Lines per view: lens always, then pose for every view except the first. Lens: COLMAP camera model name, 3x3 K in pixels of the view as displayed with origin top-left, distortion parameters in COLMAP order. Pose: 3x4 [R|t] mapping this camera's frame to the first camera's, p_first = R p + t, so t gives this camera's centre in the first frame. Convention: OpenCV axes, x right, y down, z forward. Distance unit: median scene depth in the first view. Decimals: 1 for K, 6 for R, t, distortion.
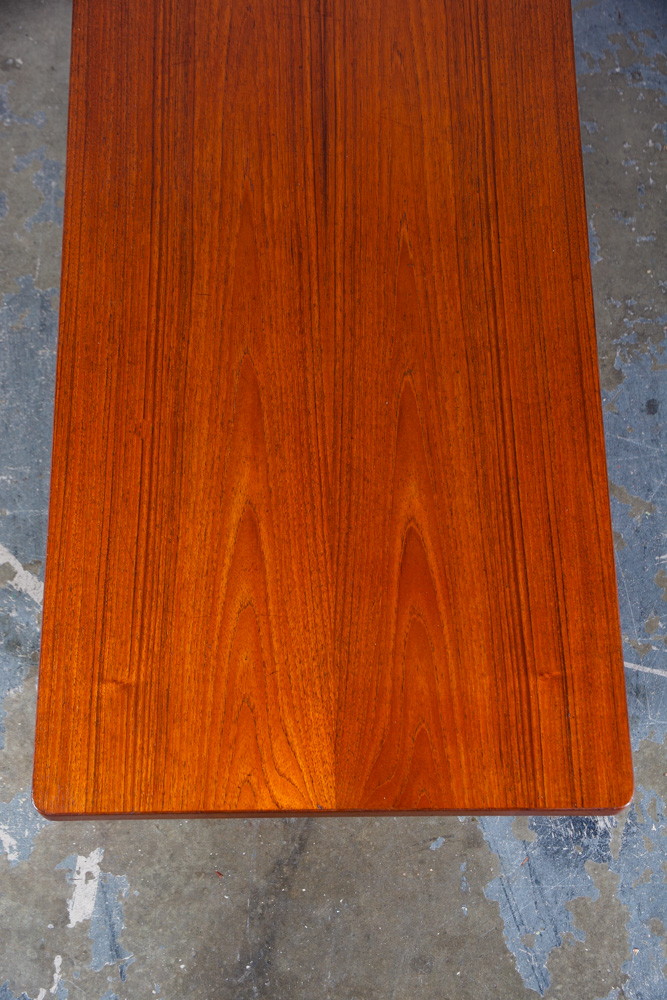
lens RADIAL K [[1527.1, 0, 331.6], [0, 1527.1, 504.6], [0, 0, 1]] dist [0.140137, 0.000000]
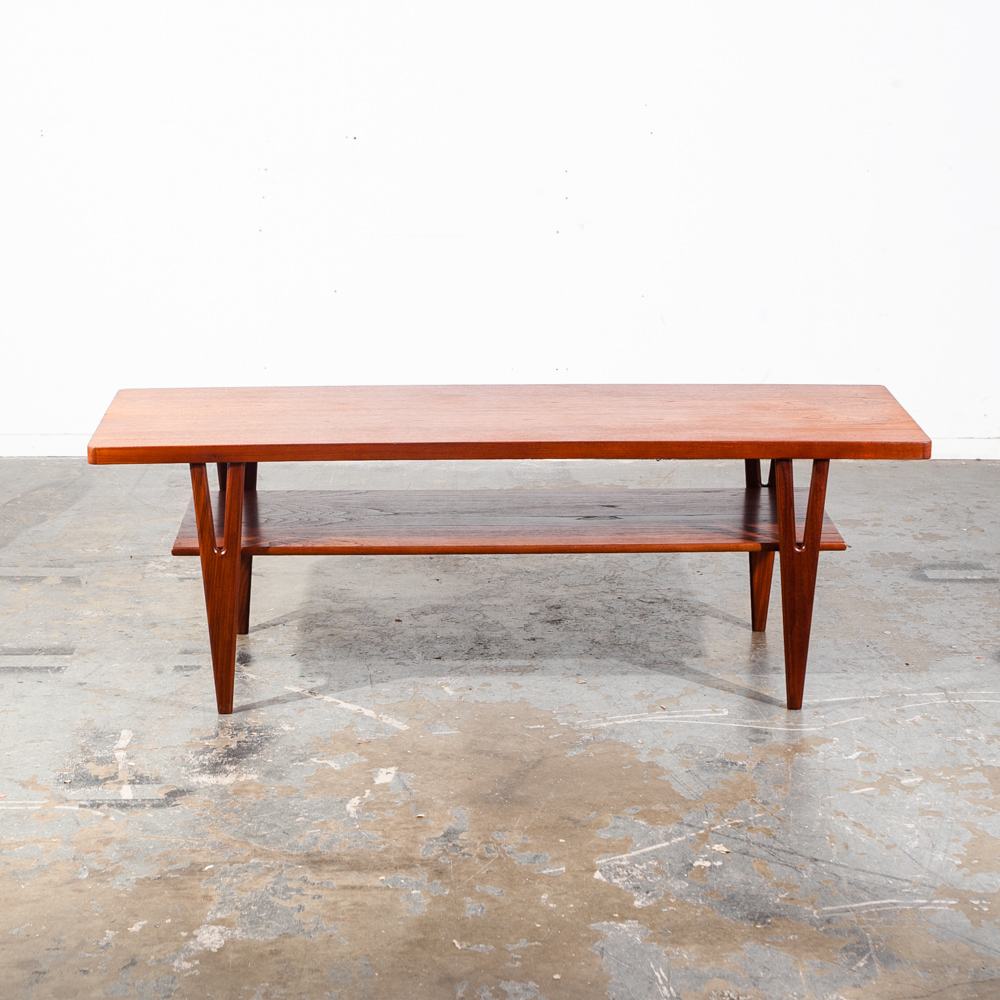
lens RADIAL K [[2646.5, 0, 496.1], [0, 2646.5, 453.3], [0, 0, 1]] dist [0.199496, 0.000000]
pose [[0.999462, -0.011868, -0.030563, 0.030745], [-0.018434, 0.567459, -0.823195, 2.570341], [0.027113, 0.823316, 0.566935, -0.809979]]
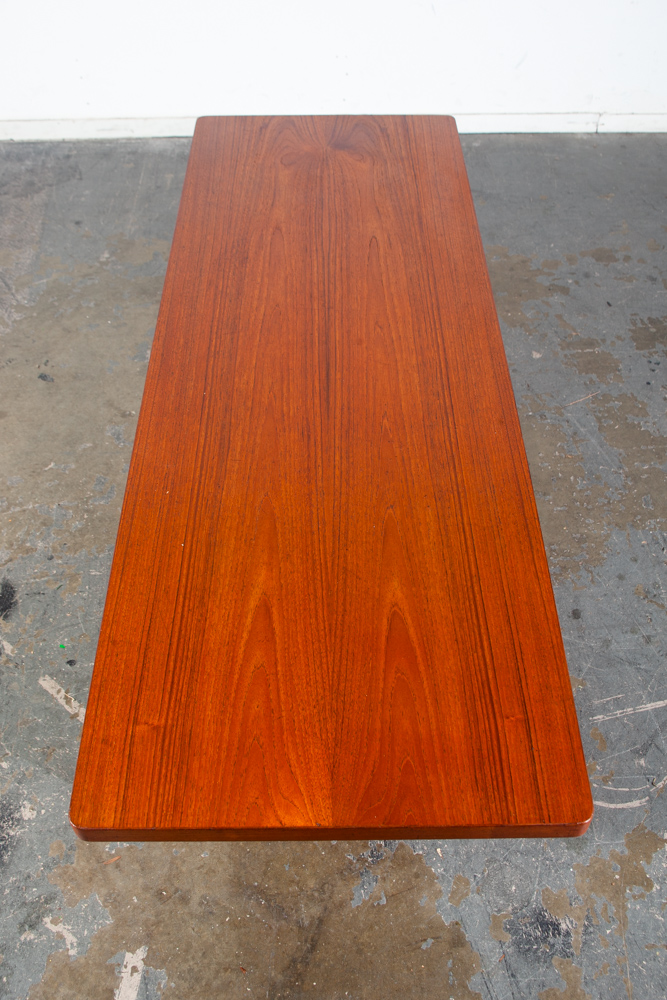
lens RADIAL K [[980.4, 0, 332.5], [0, 980.4, 508.6], [0, 0, 1]] dist [-0.047374, 0.000000]
pose [[0.999719, -0.011124, -0.020922, 0.018201], [0.003008, 0.935403, -0.353570, 0.207153], [0.023504, 0.353408, 0.935174, 0.217707]]
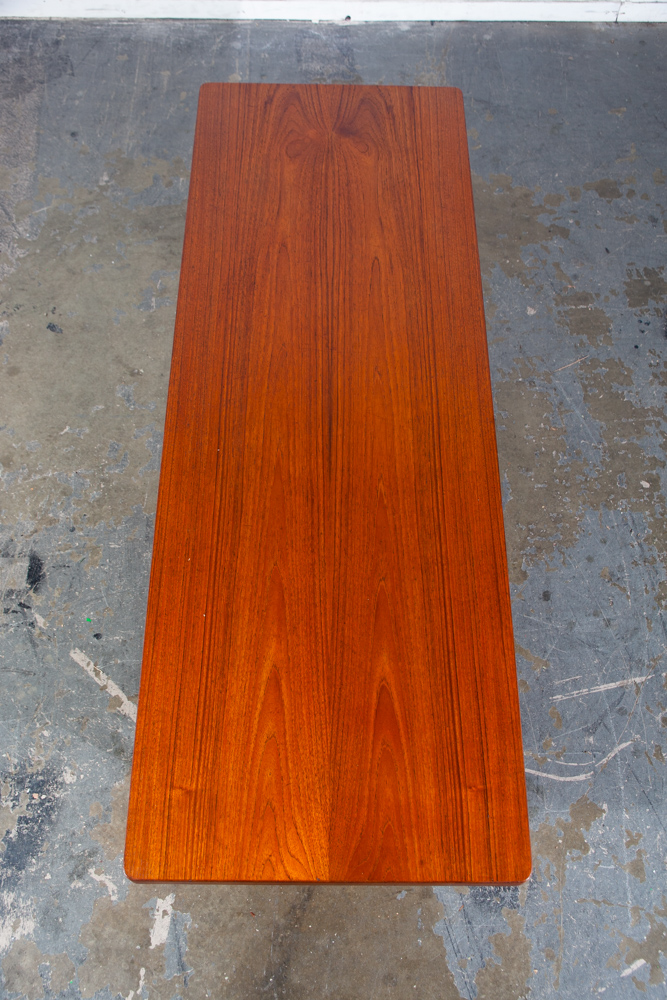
lens RADIAL K [[1003.7, 0, 333.1], [0, 1003.7, 513.1], [0, 0, 1]] dist [-0.025071, 0.000000]
pose [[0.999862, 0.012133, -0.011380, 0.011806], [-0.013423, 0.992544, -0.121149, -0.030234], [0.009825, 0.121285, 0.992569, 0.010599]]
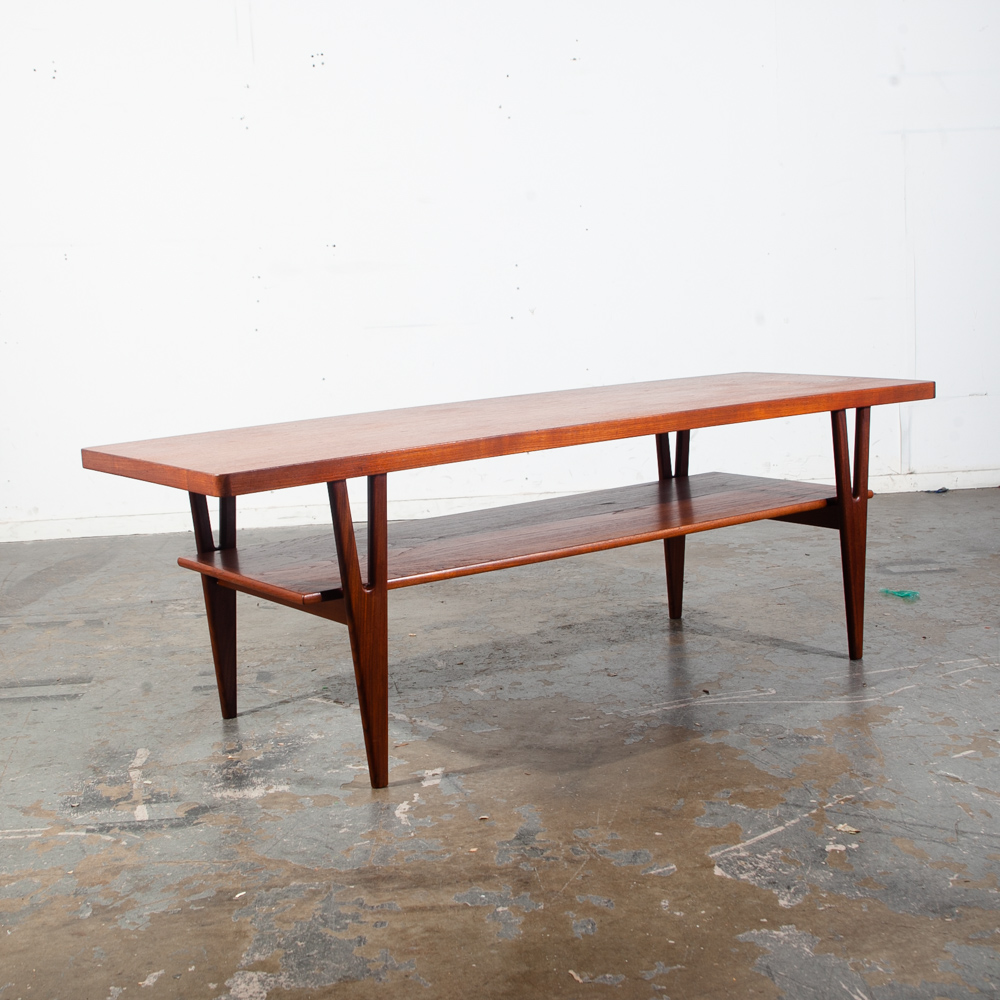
lens RADIAL K [[1607.8, 0, 493.6], [0, 1607.8, 467.1], [0, 0, 1]] dist [-0.050929, 0.000000]
pose [[0.996956, -0.070672, 0.032921, -0.160835], [0.063346, 0.488121, -0.870474, 1.564931], [0.045449, 0.869910, 0.491112, 0.127665]]
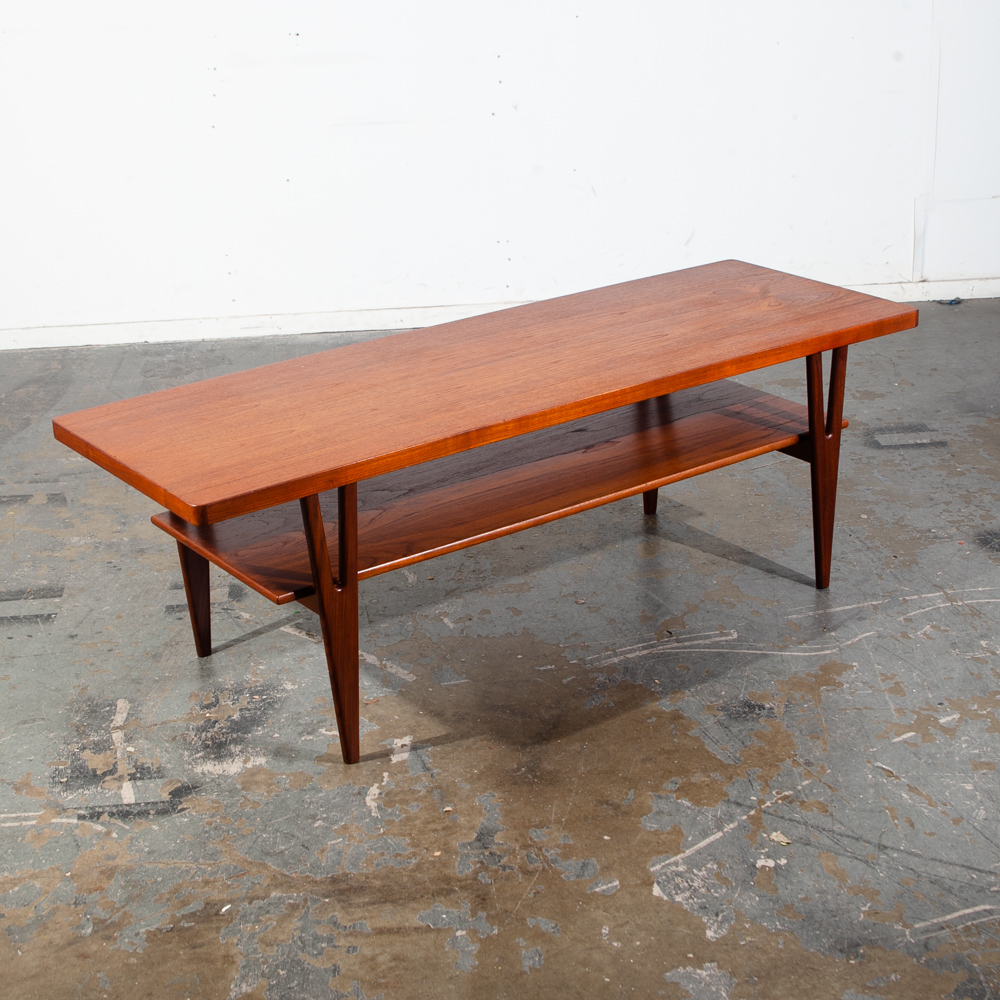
lens RADIAL K [[1897.7, 0, 499.0], [0, 1897.7, 438.7], [0, 0, 1]] dist [0.016976, 0.000000]
pose [[0.997377, -0.067662, 0.025706, -0.116315], [0.064025, 0.659082, -0.749341, 1.612766], [0.033760, 0.749021, 0.661686, -0.398344]]
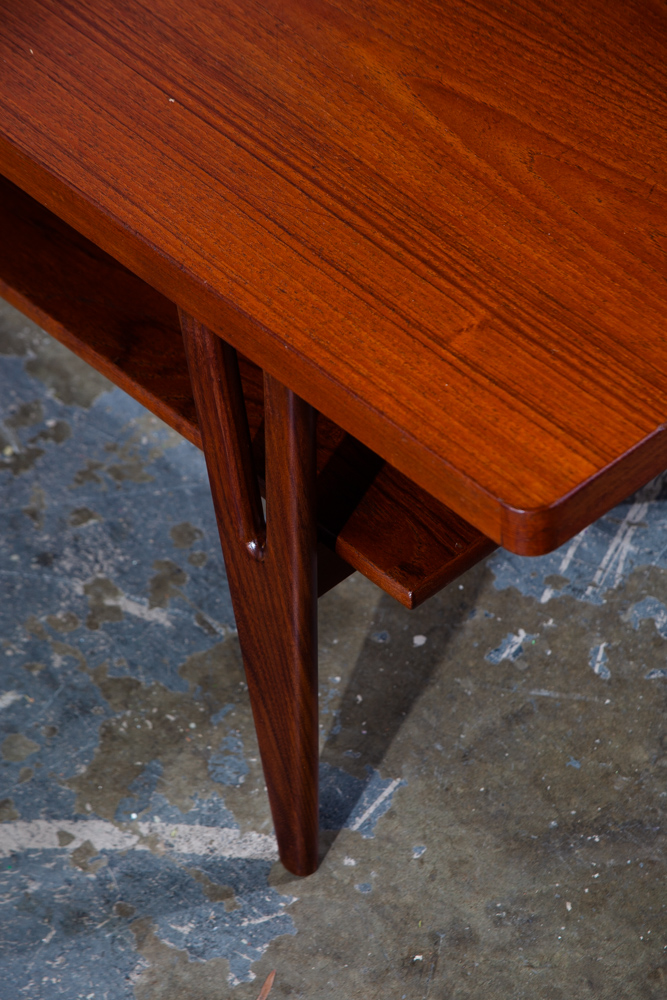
lens RADIAL K [[2626.0, 0, 328.9], [0, 2626.0, 492.4], [0, 0, 1]] dist [0.504448, 0.000000]
pose [[0.751942, -0.520868, 0.404080, -0.543409], [0.638492, 0.727965, -0.249790, 0.334503], [-0.164048, 0.445829, 0.879957, 0.174280]]
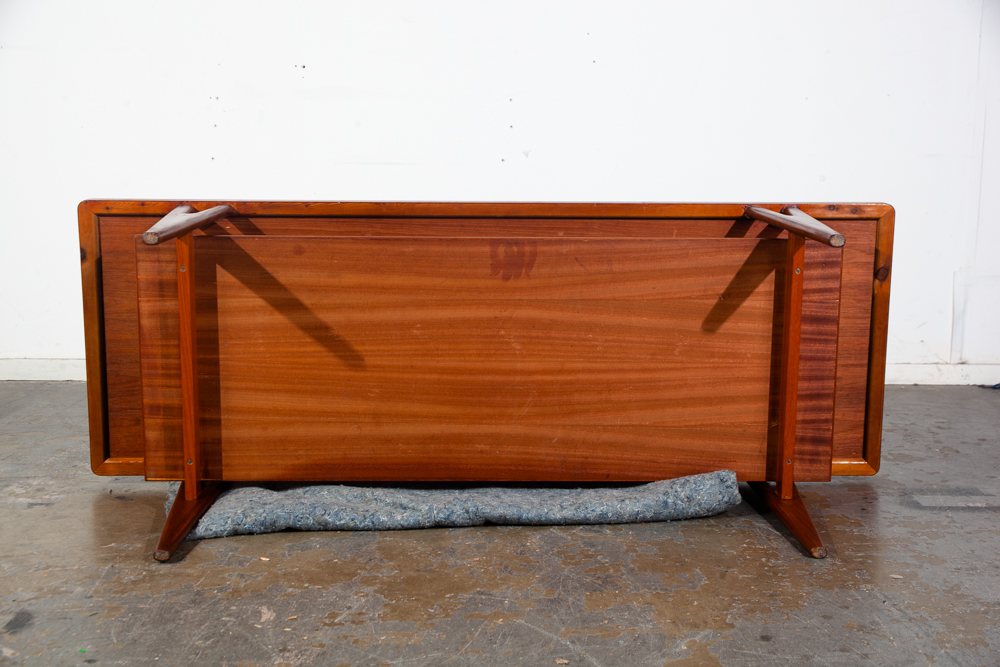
lens RADIAL K [[1367.6, 0, 500.7], [0, 1367.6, 337.7], [0, 0, 1]] dist [0.116980, 0.000000]
pose [[0.998798, -0.013164, -0.047220, 0.106965], [-0.033780, 0.513212, -0.857597, 0.850270], [0.035523, 0.858161, 0.512150, 0.481532]]
